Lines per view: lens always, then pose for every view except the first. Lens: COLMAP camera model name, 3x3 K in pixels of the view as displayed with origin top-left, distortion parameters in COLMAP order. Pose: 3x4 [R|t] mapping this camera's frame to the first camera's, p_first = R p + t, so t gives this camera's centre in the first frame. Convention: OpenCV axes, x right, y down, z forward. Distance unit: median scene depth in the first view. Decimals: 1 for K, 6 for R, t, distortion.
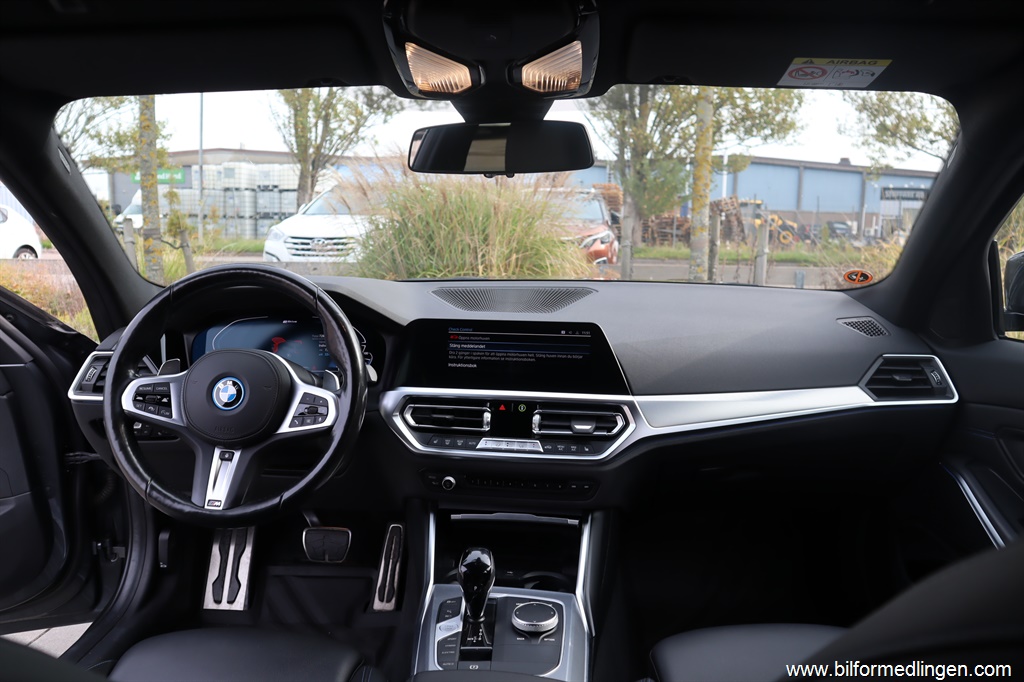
lens RADIAL K [[801.8, 0, 512.0], [0, 801.8, 341.0], [0, 0, 1]] dist [-0.081490, -0.000951]
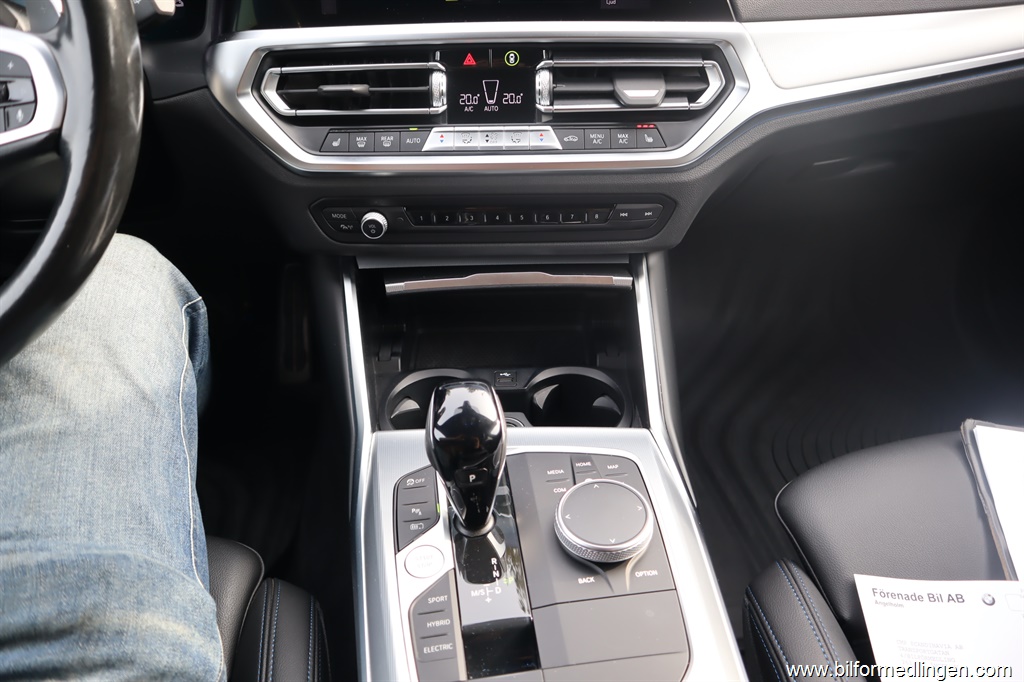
lens RADIAL K [[709.2, 0, 525.1], [0, 709.2, 340.0], [0, 0, 1]] dist [-0.120045, 0.070560]
pose [[0.986946, -0.100252, 0.126041, -0.048571], [0.039606, 0.909678, 0.413421, 0.065528], [-0.156103, -0.403033, 0.901774, 0.563386]]
